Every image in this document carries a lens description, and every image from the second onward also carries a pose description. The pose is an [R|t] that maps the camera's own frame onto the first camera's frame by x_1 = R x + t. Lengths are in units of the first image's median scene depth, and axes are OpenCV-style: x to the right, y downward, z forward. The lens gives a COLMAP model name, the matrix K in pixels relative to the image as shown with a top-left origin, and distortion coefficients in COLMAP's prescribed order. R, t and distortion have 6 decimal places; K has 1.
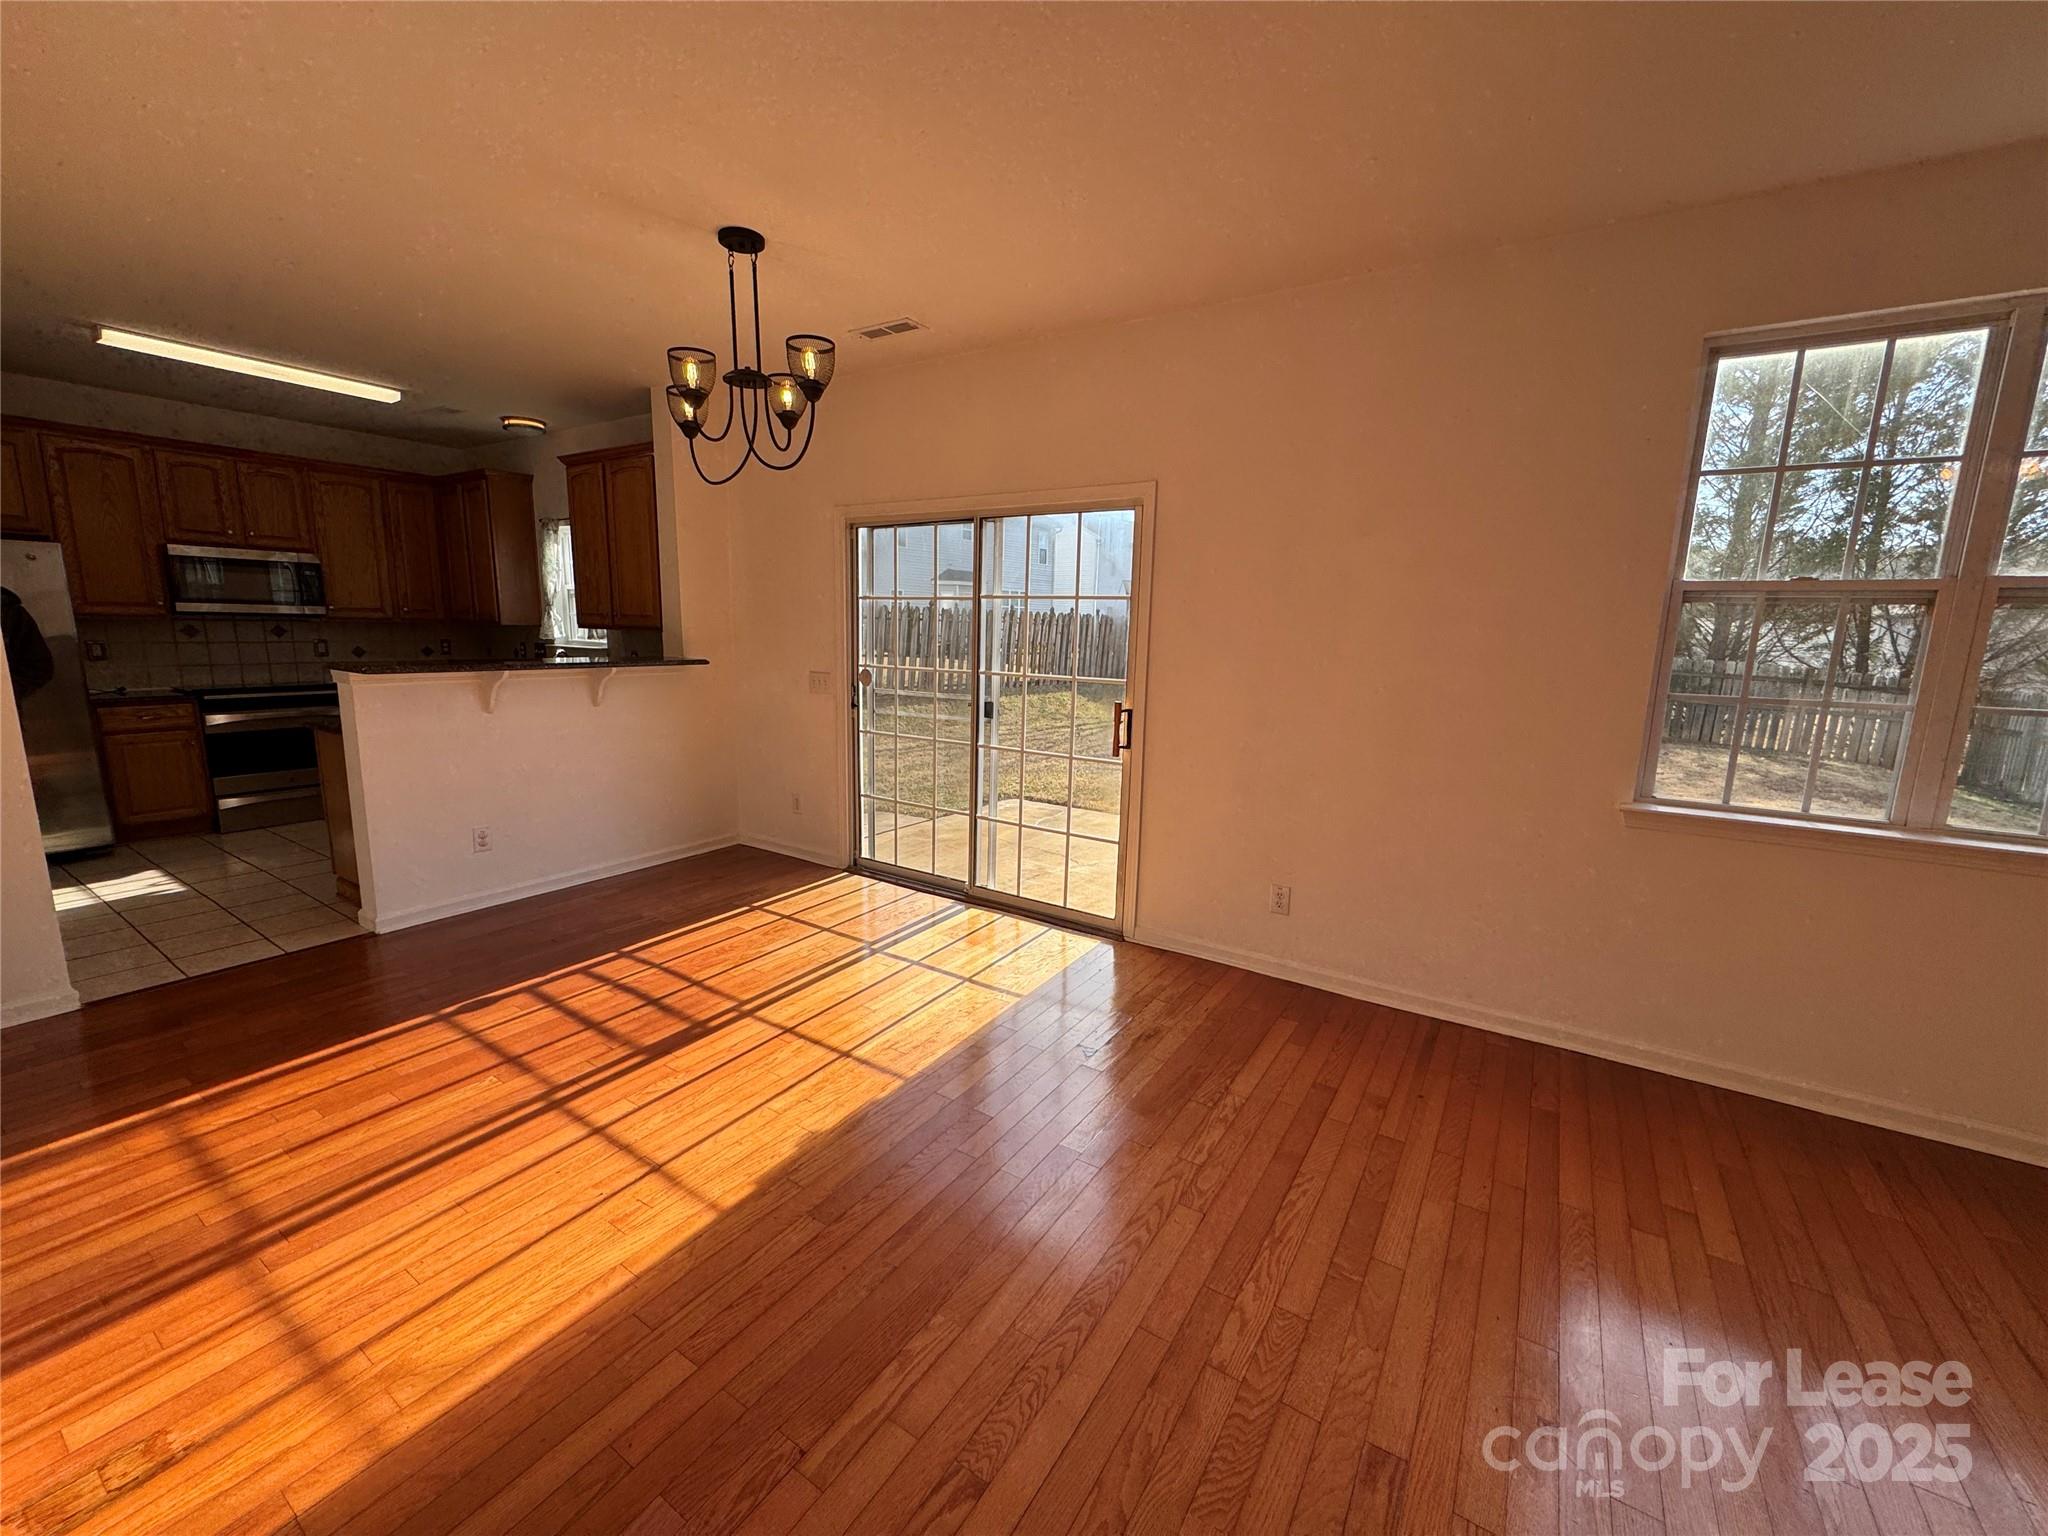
lens RADIAL K [[814.7, 0, 1025.7], [0, 814.7, 768.5], [0, 0, 1]] dist [-0.004691, 0.000756]
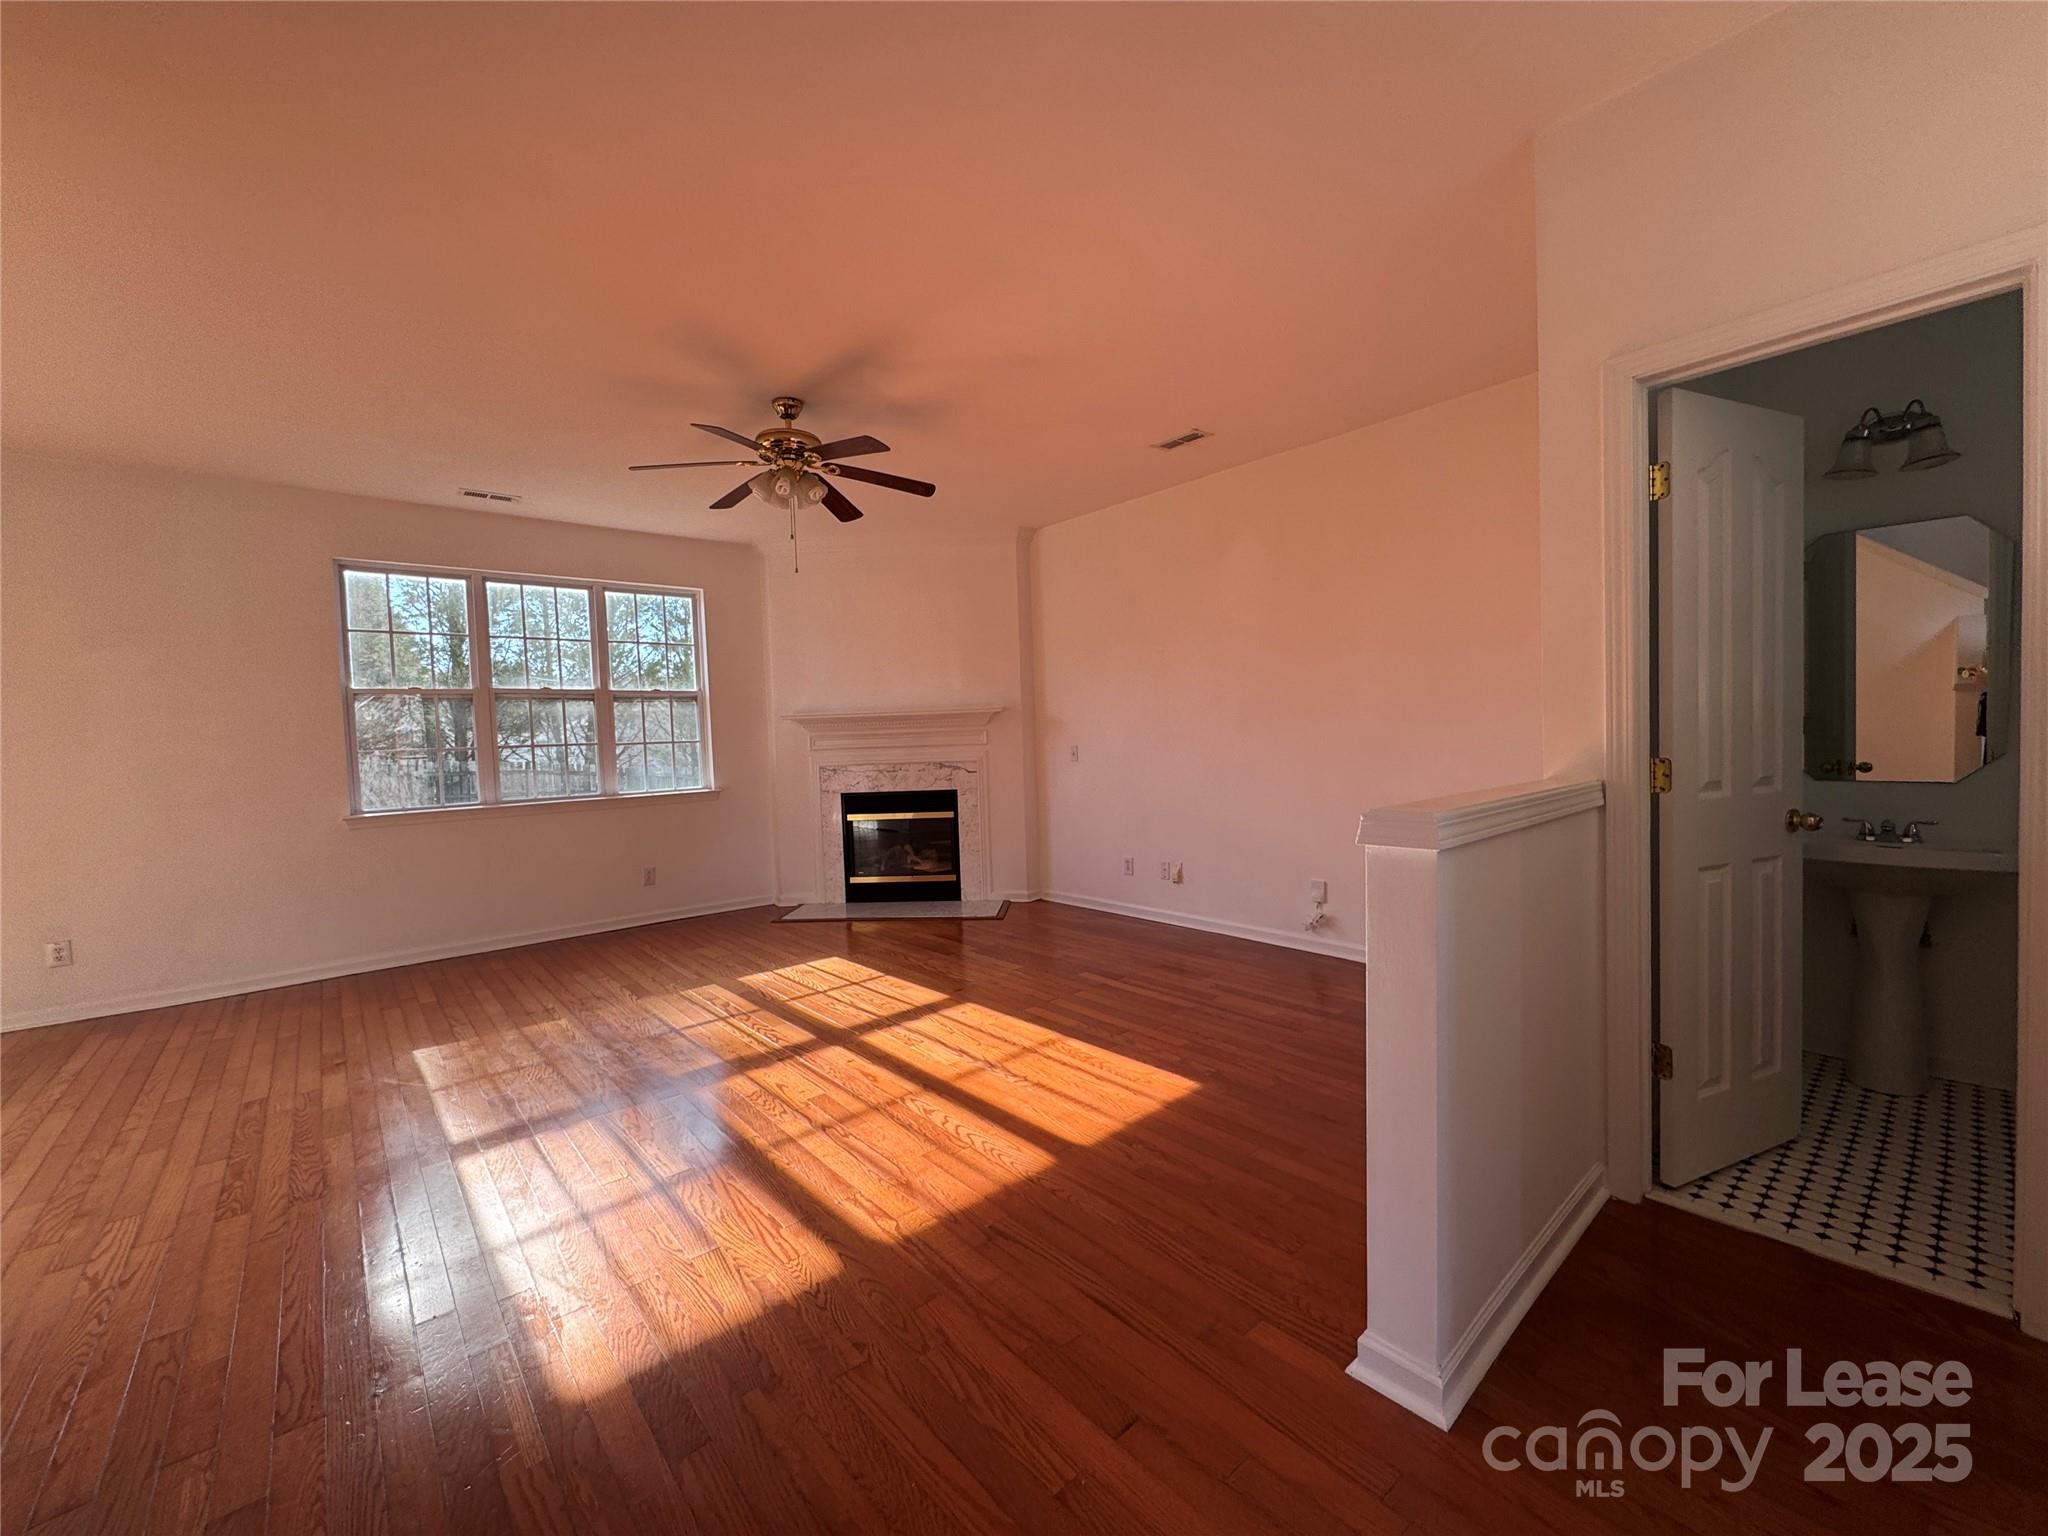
lens RADIAL K [[814.7, 0, 1020.7], [0, 814.7, 767.6], [0, 0, 1]] dist [-0.004691, 0.000756]
pose [[0.281170, -0.073200, 0.956862, -0.462842], [0.208938, 0.977837, 0.013409, 0.206283], [-0.936637, 0.196155, 0.290233, -0.798647]]
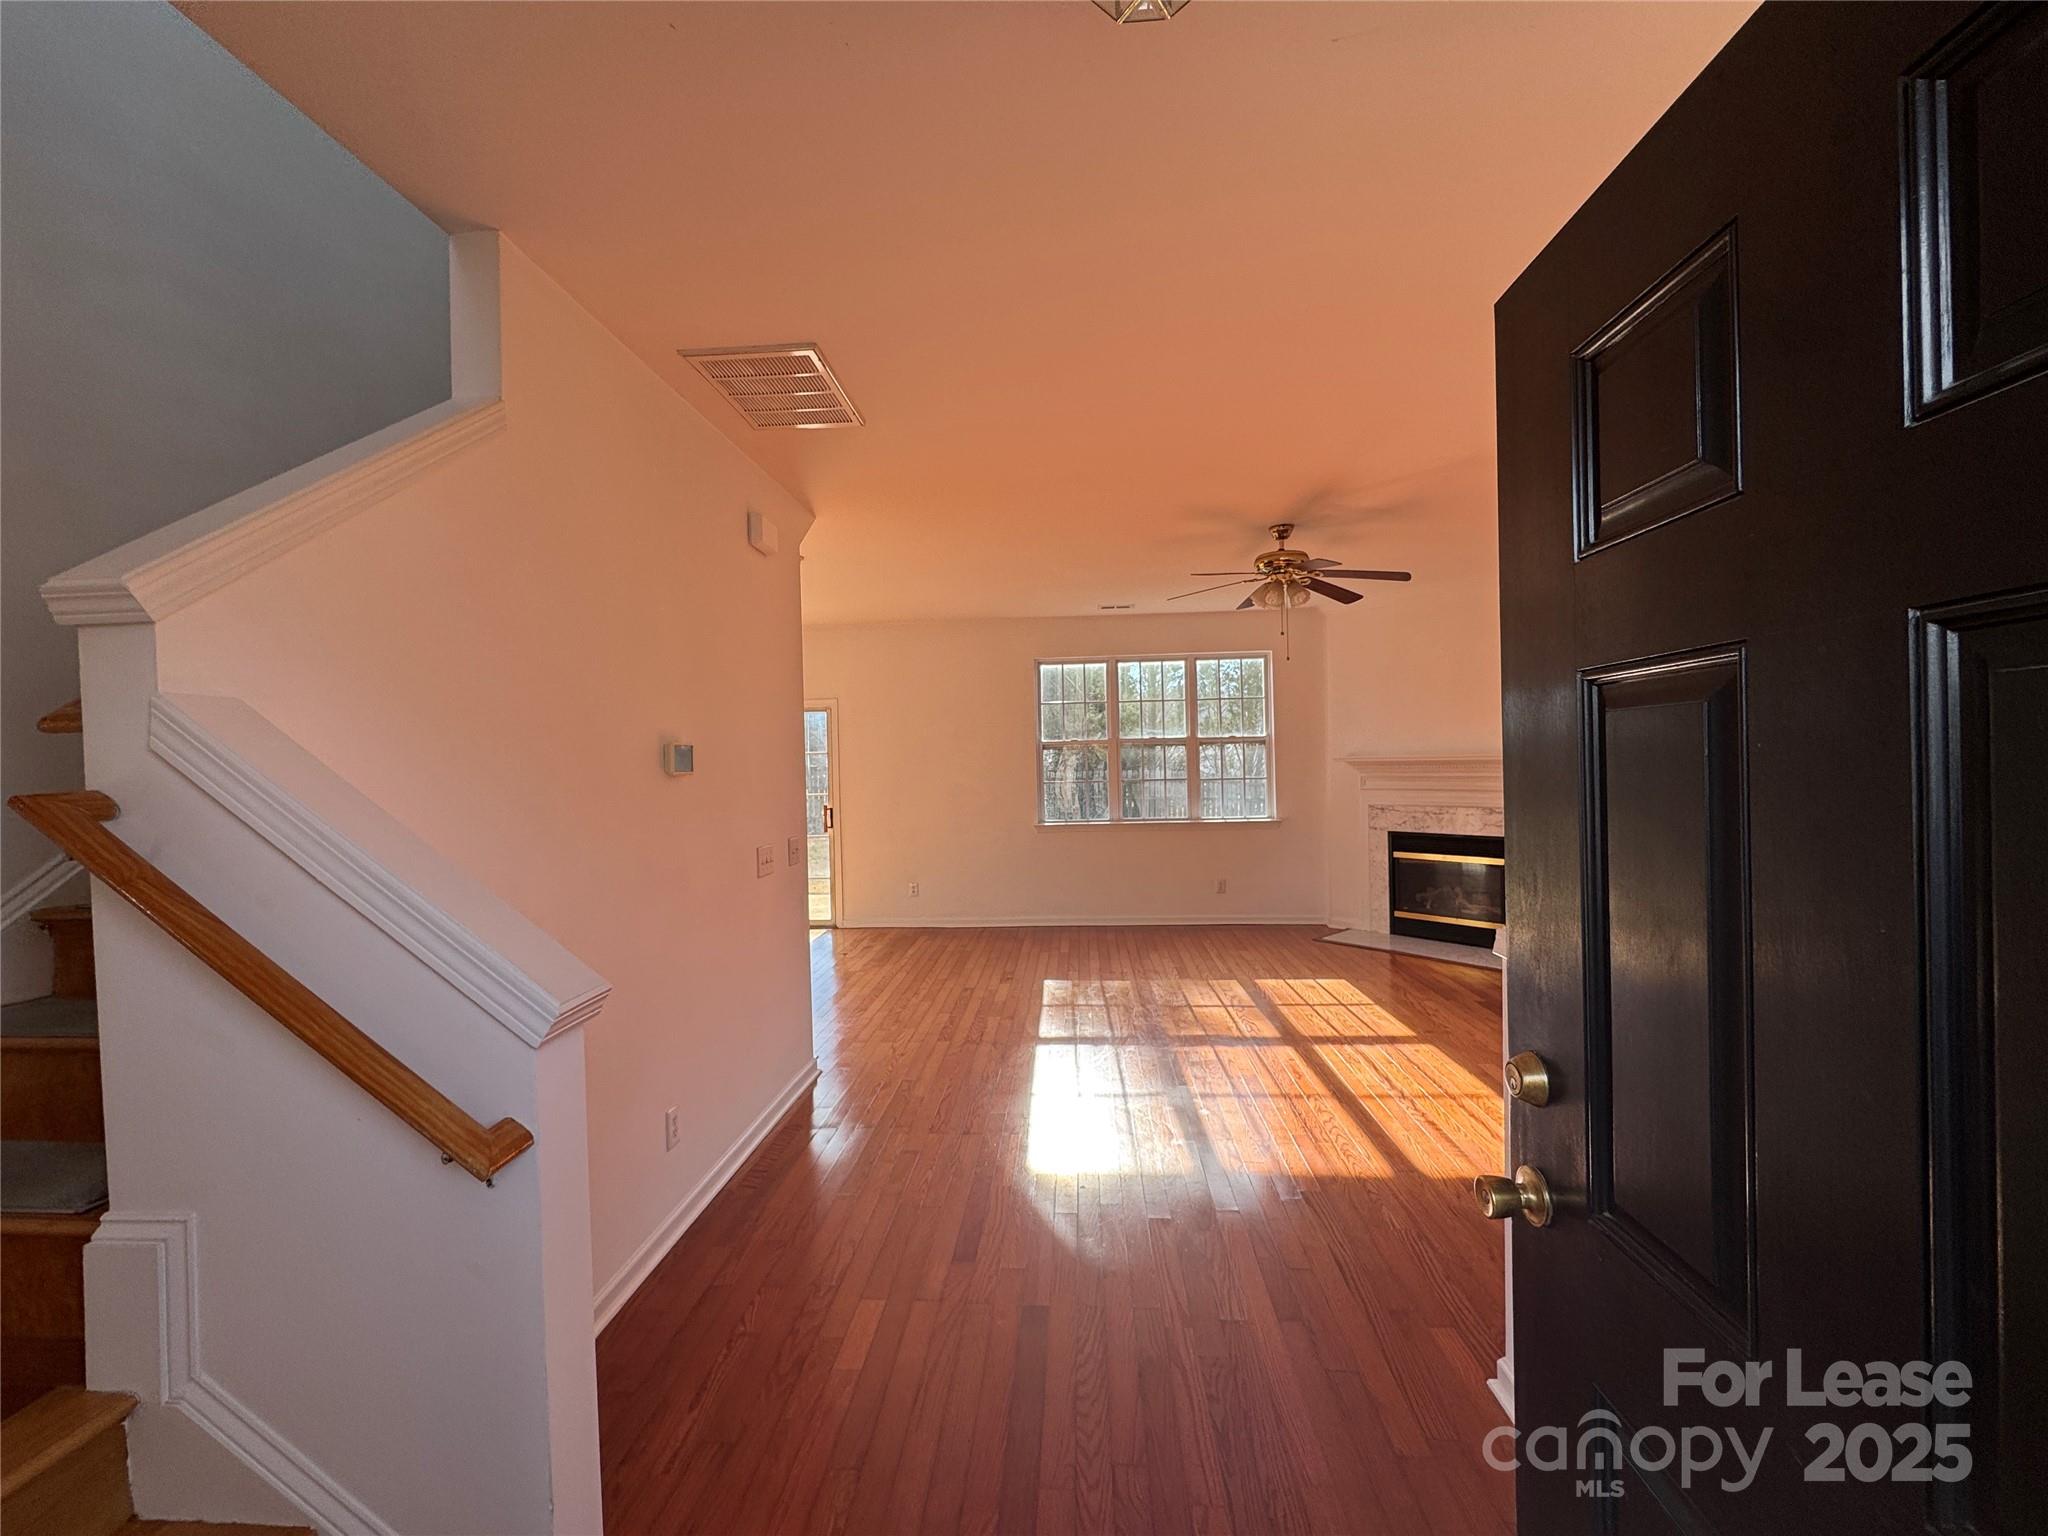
lens RADIAL K [[814.7, 0, 1027.7], [0, 814.7, 766.4], [0, 0, 1]] dist [-0.004691, 0.000756]
pose [[0.873280, -0.047626, 0.484885, -0.538030], [0.127244, 0.982965, -0.132619, 0.198821], [-0.470309, 0.177512, 0.864464, -1.257633]]
